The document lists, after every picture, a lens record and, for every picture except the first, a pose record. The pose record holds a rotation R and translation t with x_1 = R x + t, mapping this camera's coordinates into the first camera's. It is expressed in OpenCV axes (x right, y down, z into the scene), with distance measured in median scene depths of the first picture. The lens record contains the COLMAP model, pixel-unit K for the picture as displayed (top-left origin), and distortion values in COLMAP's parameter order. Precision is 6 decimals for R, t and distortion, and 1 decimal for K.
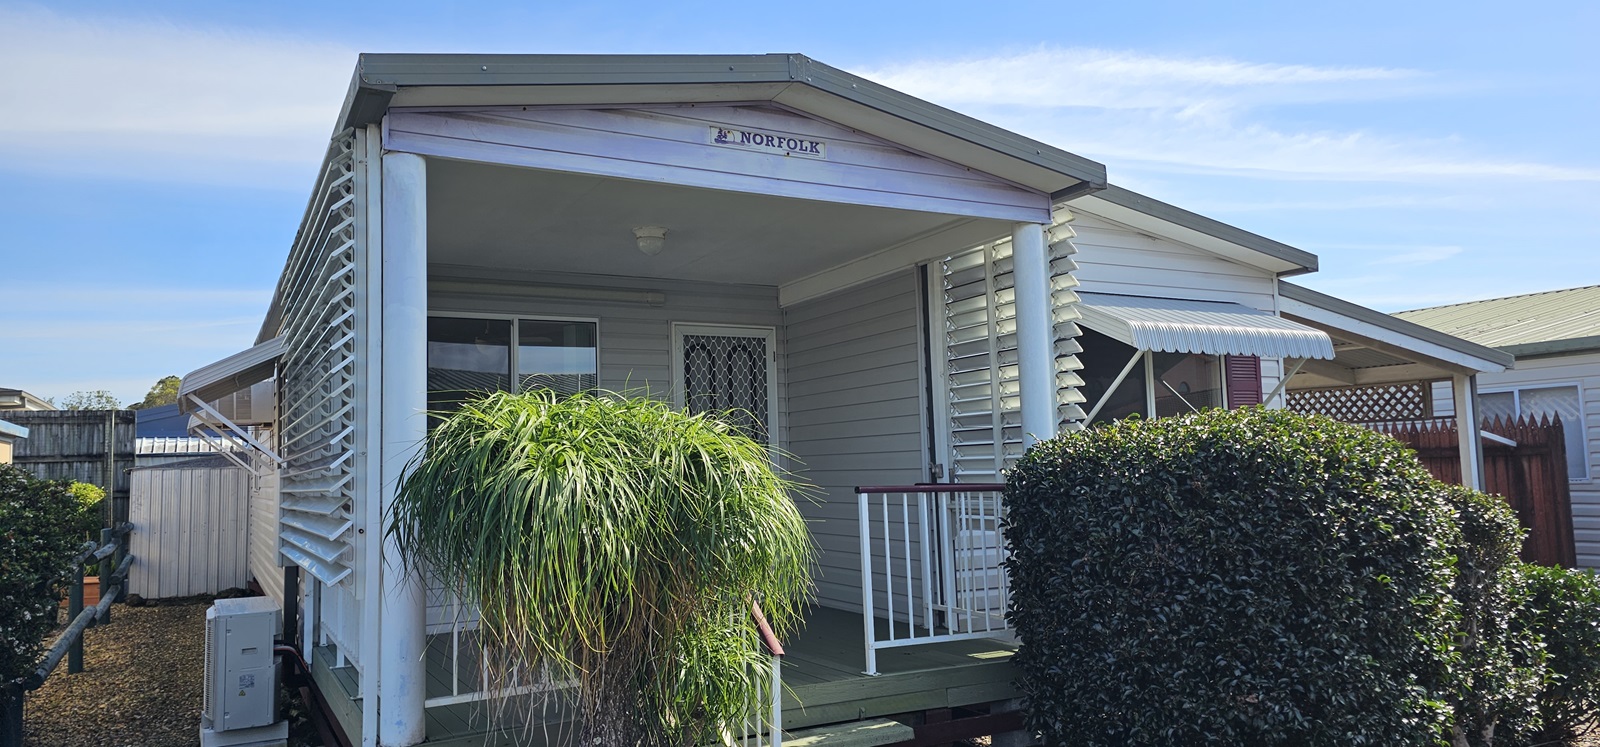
lens RADIAL K [[1058.9, 0, 800.0], [0, 1058.9, 373.5], [0, 0, 1]] dist [0.003128, -0.000697]
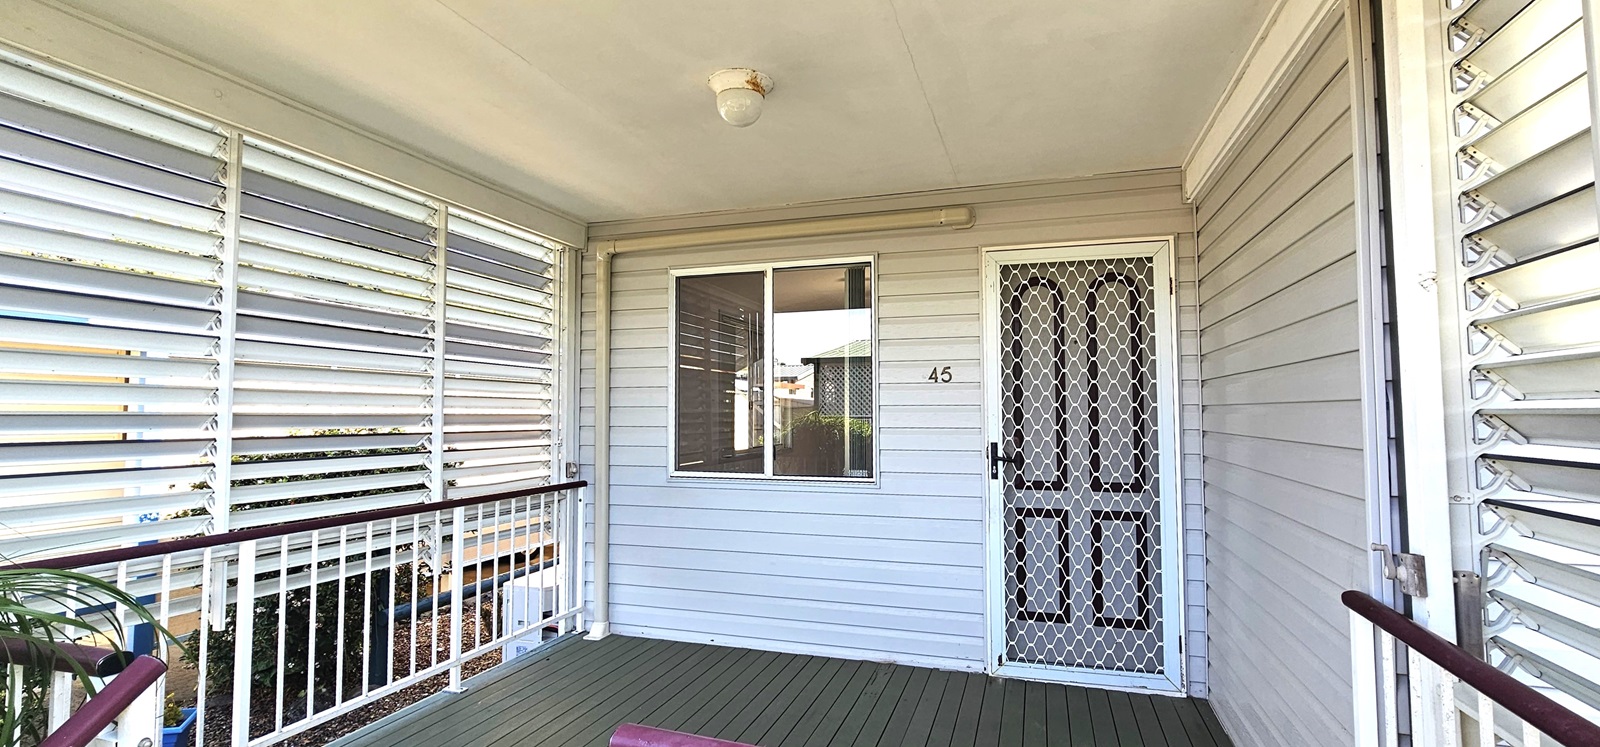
lens RADIAL K [[741.8, 0, 800.0], [0, 741.8, 373.5], [0, 0, 1]] dist [0.000652, 0.000003]
pose [[0.685071, -0.011190, -0.728391, 0.205476], [0.047846, 0.998414, 0.029663, 0.015936], [0.726904, -0.055172, 0.684520, 0.863276]]
